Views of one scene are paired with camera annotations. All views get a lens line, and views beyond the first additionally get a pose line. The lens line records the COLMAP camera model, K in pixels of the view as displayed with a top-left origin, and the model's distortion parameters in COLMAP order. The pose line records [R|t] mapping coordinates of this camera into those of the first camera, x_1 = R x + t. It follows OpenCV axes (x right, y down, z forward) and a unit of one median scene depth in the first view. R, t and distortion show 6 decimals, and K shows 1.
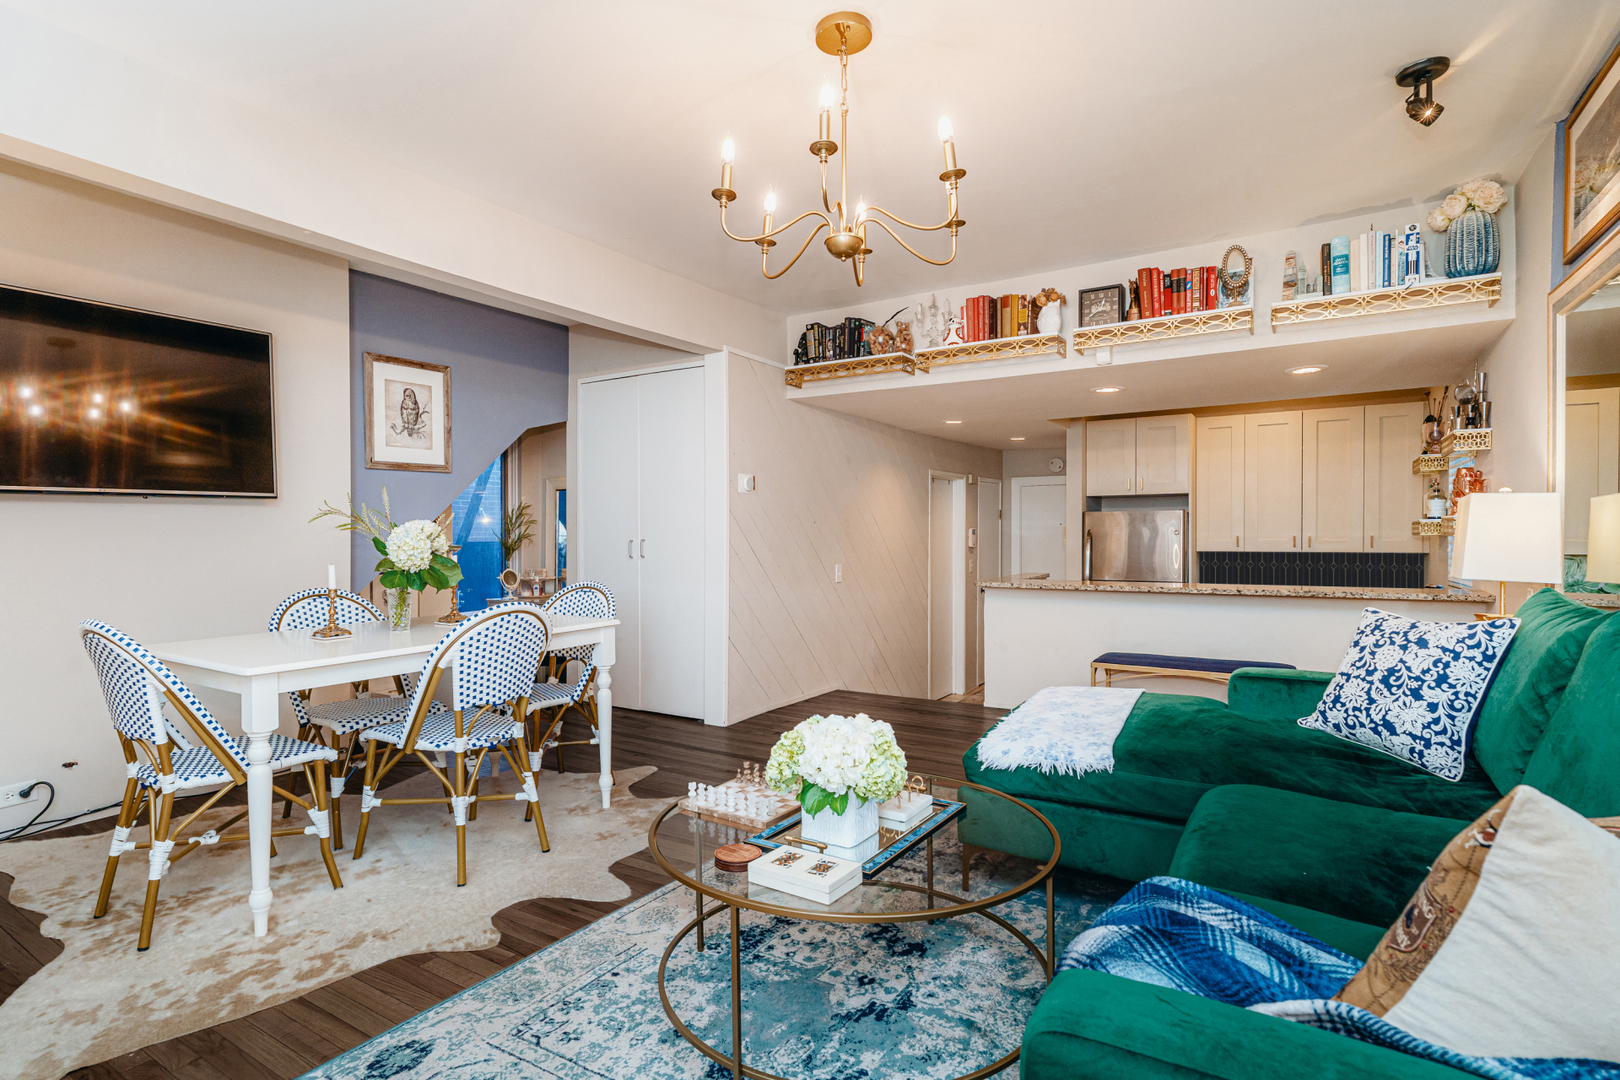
lens RADIAL K [[825.8, 0, 790.6], [0, 825.8, 545.2], [0, 0, 1]] dist [0.000934, 0.001213]
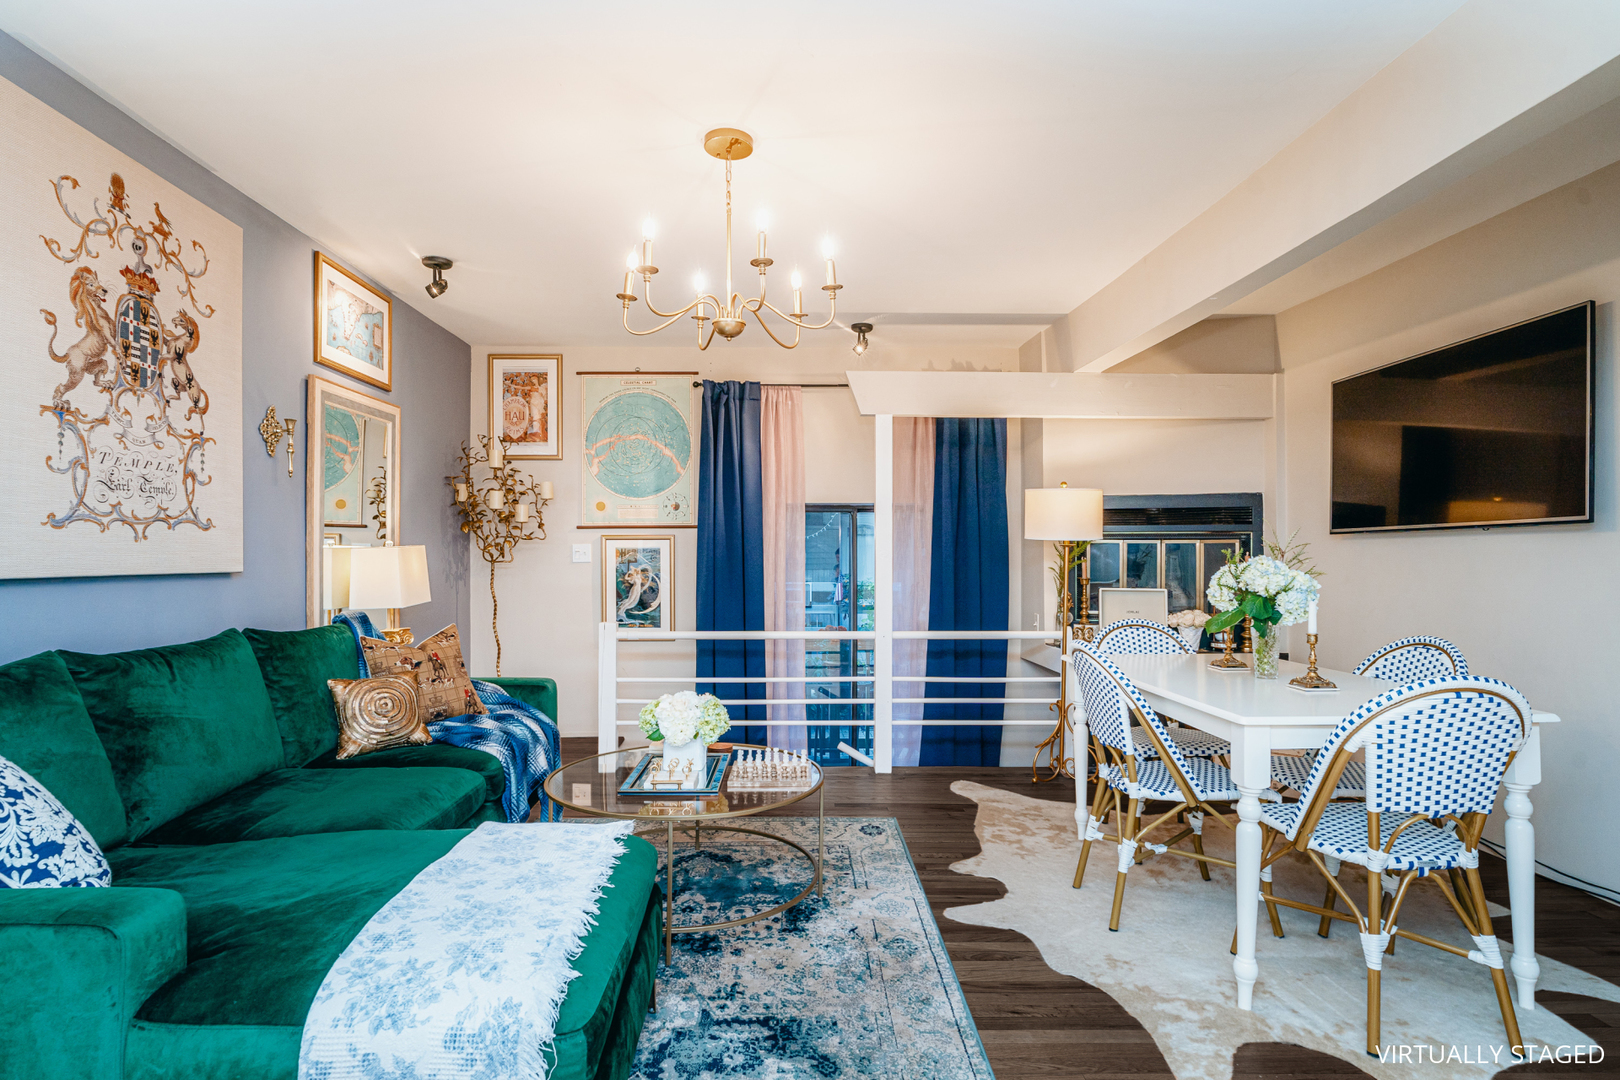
lens RADIAL K [[834.5, 0, 790.3], [0, 834.5, 547.2], [0, 0, 1]] dist [-0.004810, 0.000669]
pose [[-0.831031, 0.001923, -0.556223, 0.421842], [-0.002123, 0.999976, 0.006629, -0.041241], [0.556222, 0.006690, -0.831007, 1.327425]]
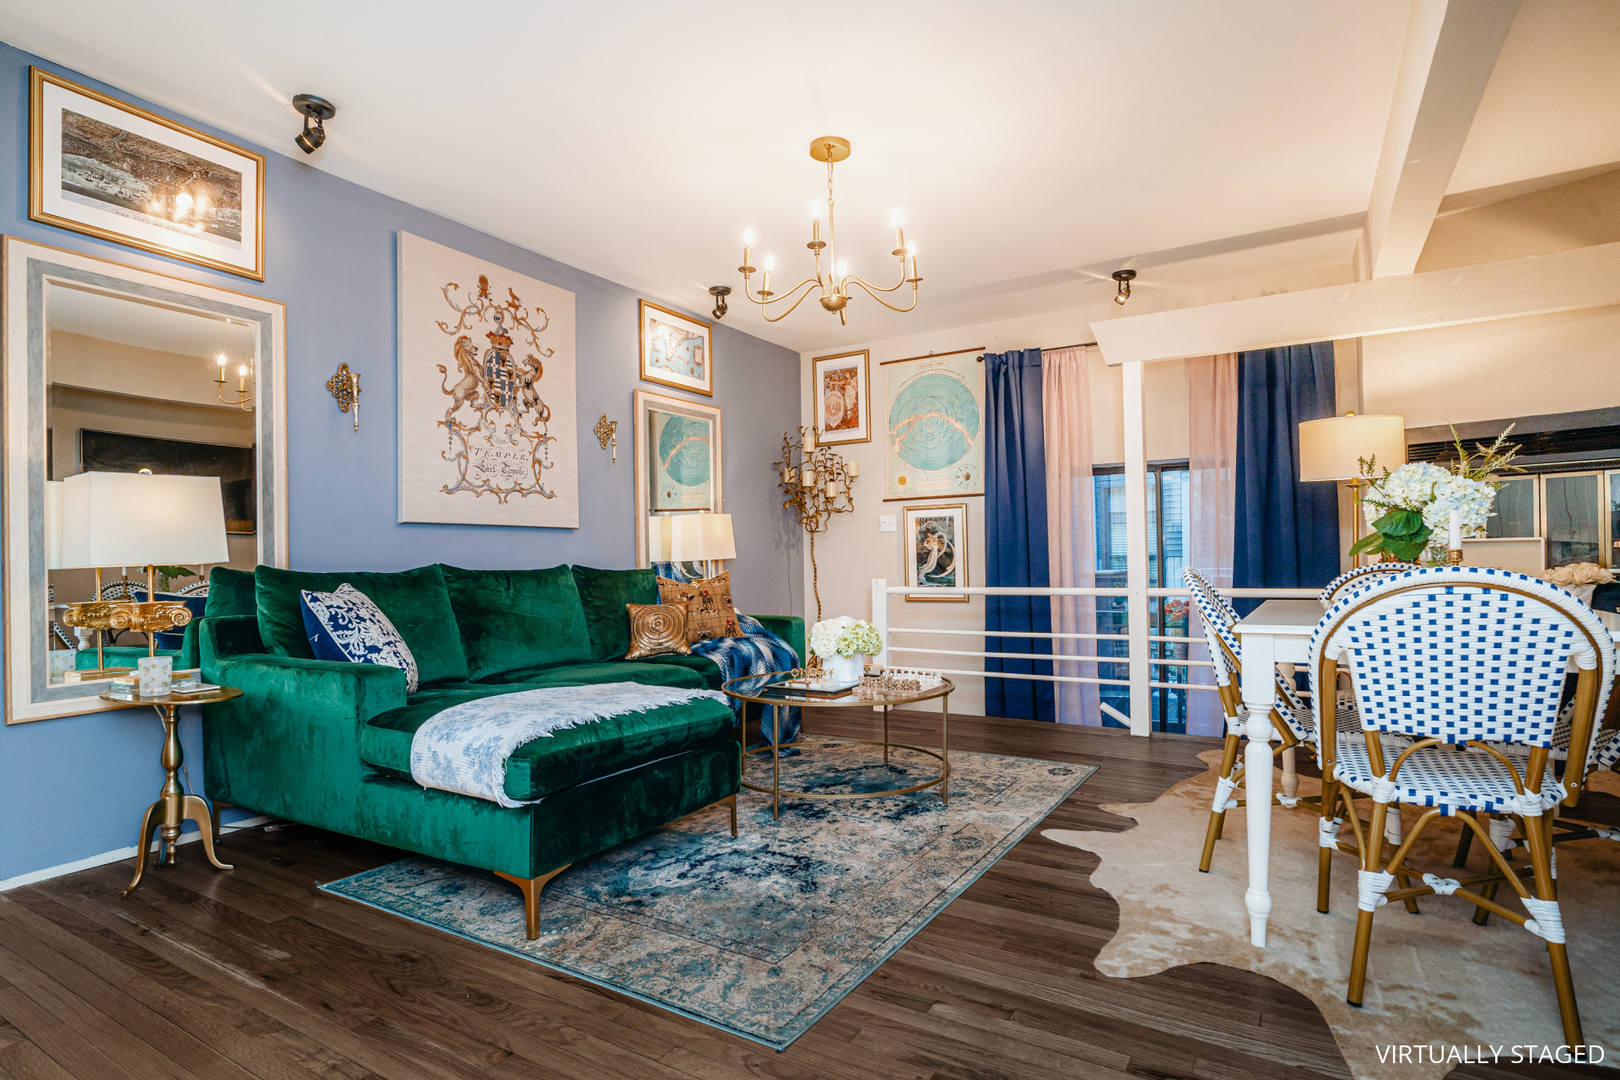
lens RADIAL K [[840.3, 0, 792.8], [0, 840.3, 546.9], [0, 0, 1]] dist [-0.001074, 0.001199]
pose [[-0.999550, 0.021213, -0.021211, 0.112190], [0.021253, 0.999773, -0.001643, 0.029967], [0.021172, -0.002093, -0.999774, 1.576327]]
